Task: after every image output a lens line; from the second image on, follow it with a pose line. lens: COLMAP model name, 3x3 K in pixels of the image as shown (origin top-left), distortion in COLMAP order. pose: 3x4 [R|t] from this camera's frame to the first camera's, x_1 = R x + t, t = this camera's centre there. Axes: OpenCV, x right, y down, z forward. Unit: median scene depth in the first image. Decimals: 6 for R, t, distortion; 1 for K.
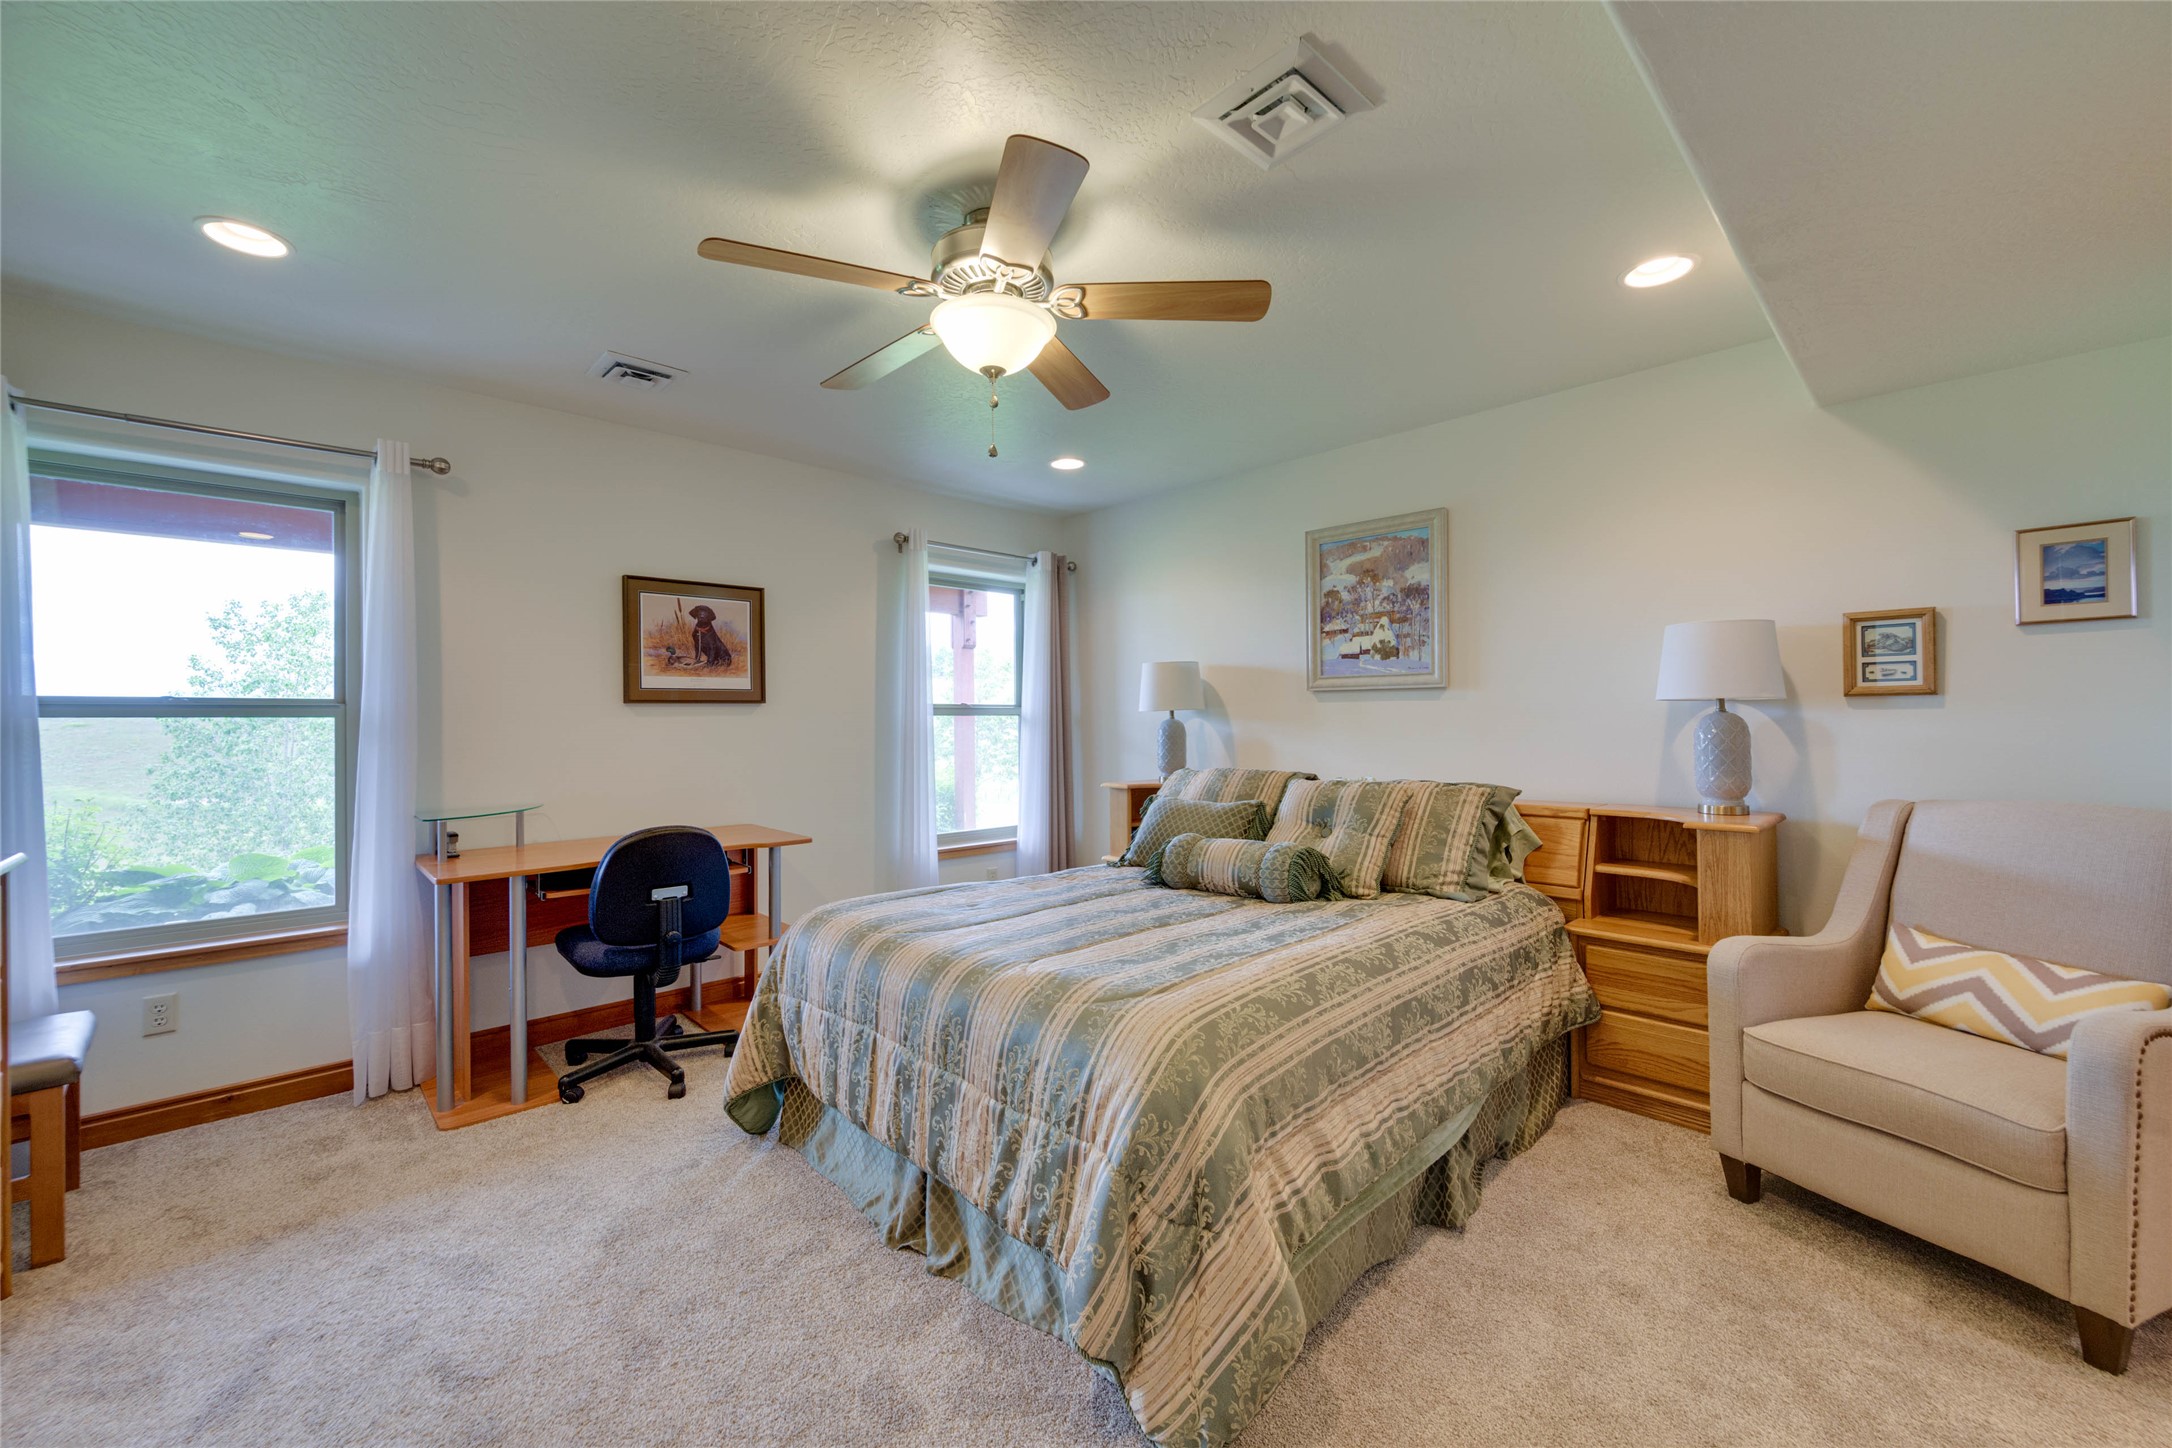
lens RADIAL K [[855.8, 0, 1126.0], [0, 855.8, 722.9], [0, 0, 1]] dist [-0.002404, 0.000650]
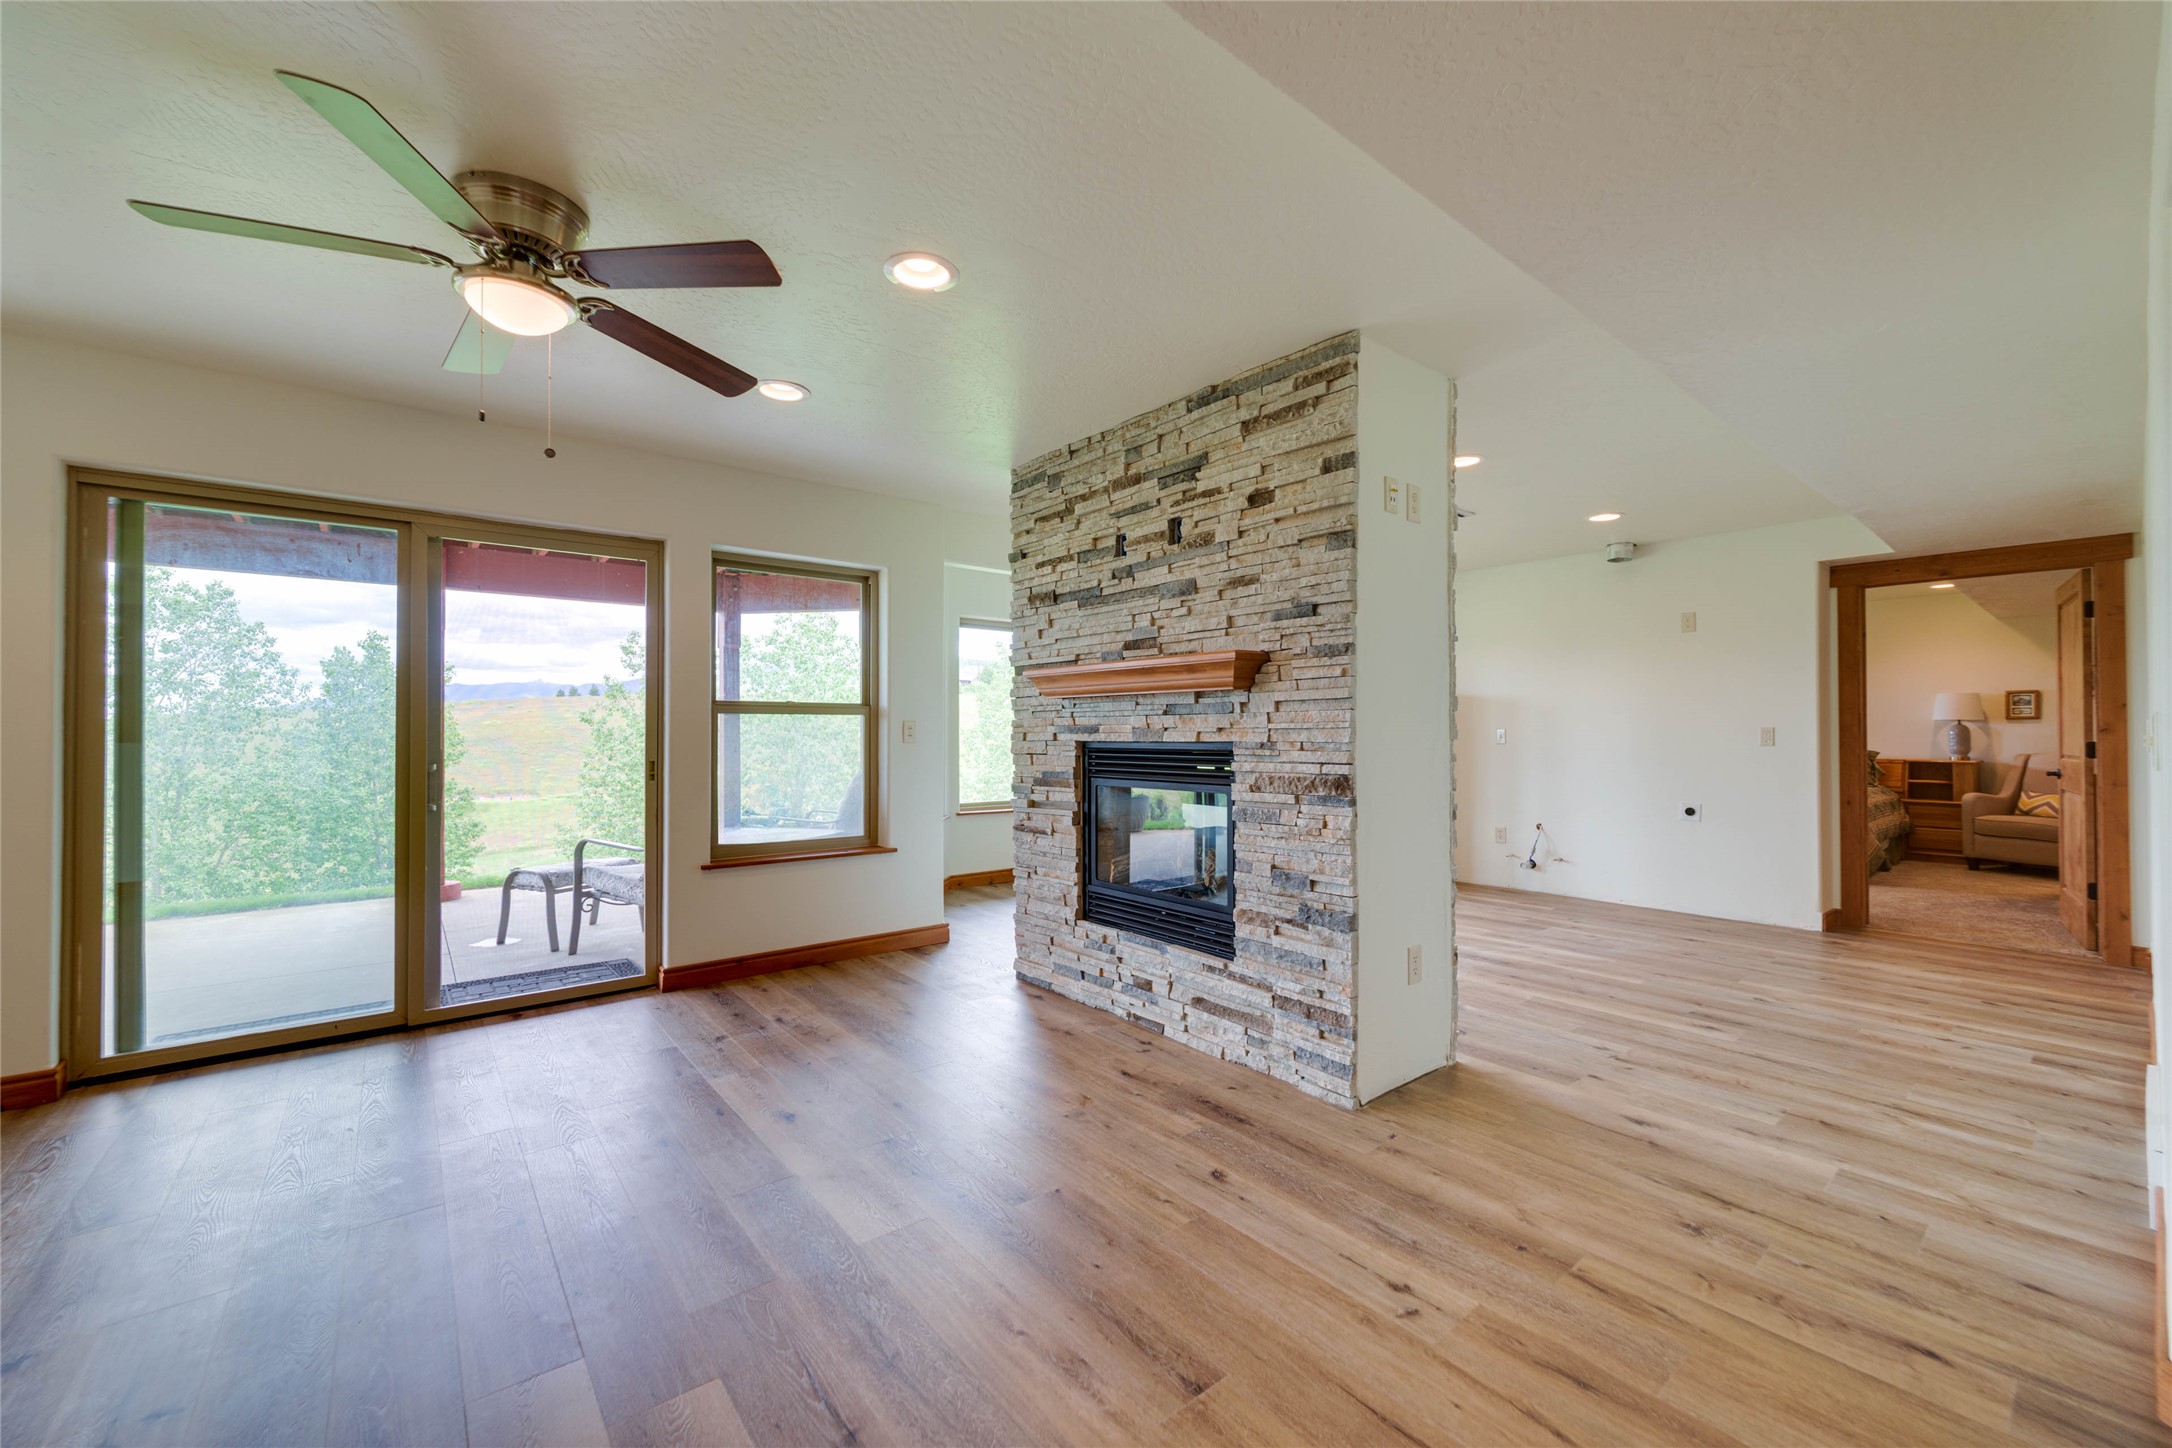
lens RADIAL K [[855.8, 0, 1126.6], [0, 855.8, 724.7], [0, 0, 1]] dist [-0.002404, 0.000650]
pose [[0.995057, -0.000587, -0.099300, -1.885266], [-0.000028, 0.999981, -0.006196, 0.006416], [0.099302, 0.006168, 0.995038, -2.234442]]
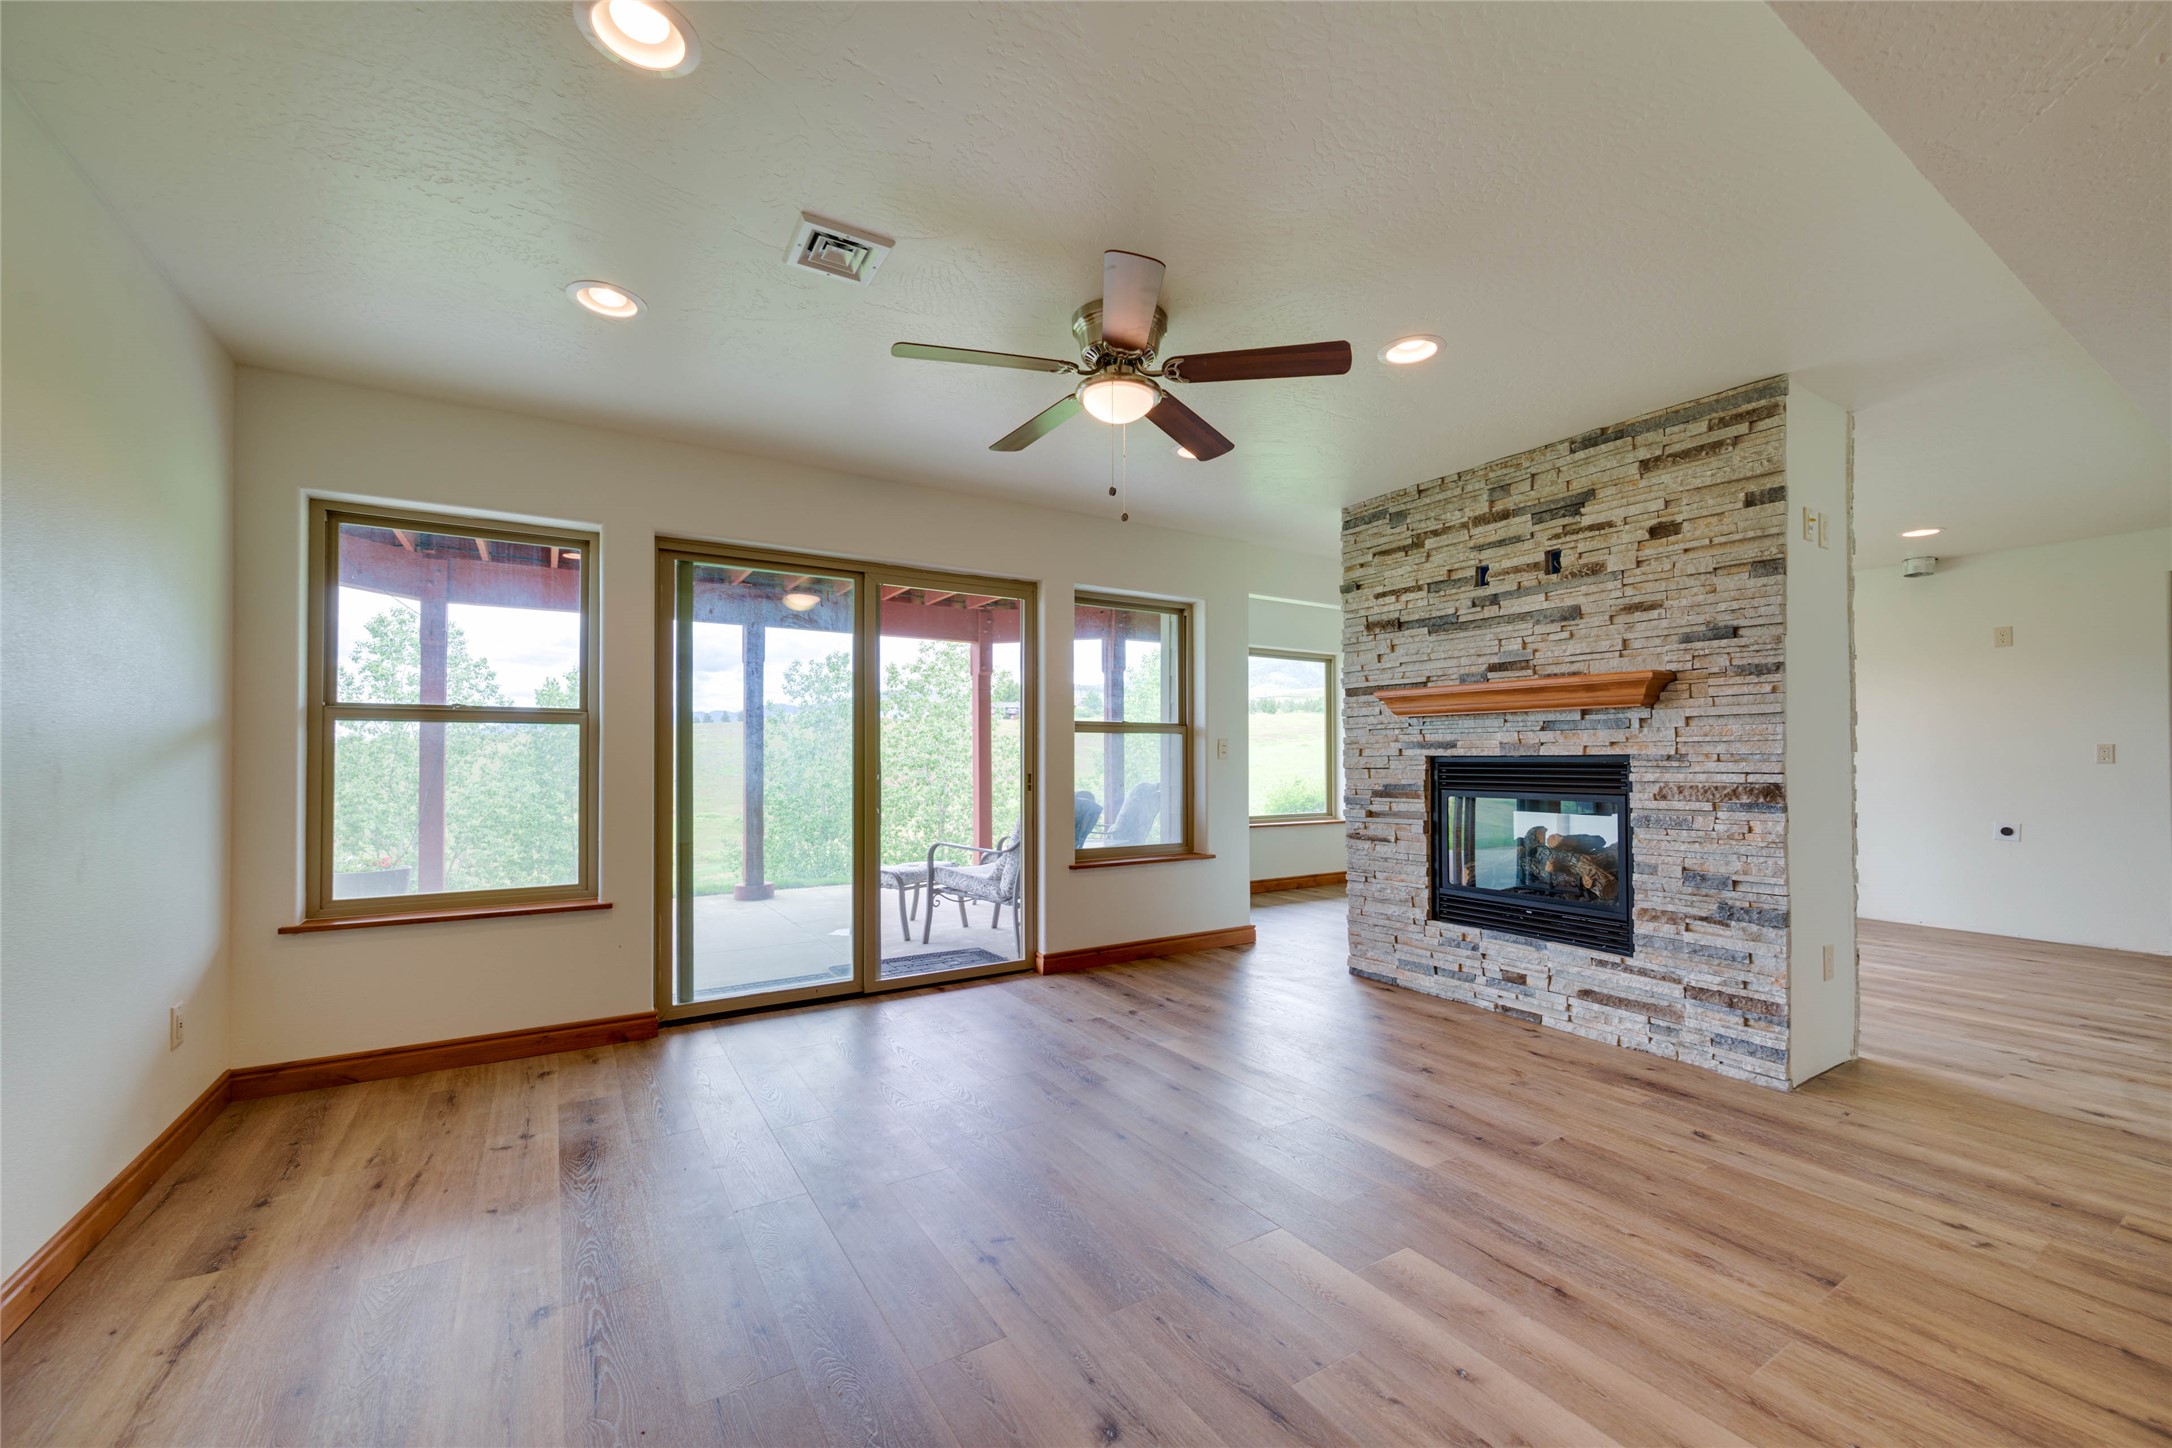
lens RADIAL K [[855.8, 0, 1117.6], [0, 855.8, 746.6], [0, 0, 1]] dist [-0.002404, 0.000650]
pose [[0.974012, -0.001906, -0.226490, -2.562204], [-0.000128, 0.999960, -0.008966, 0.031579], [0.226498, 0.008762, 0.973972, -2.607396]]
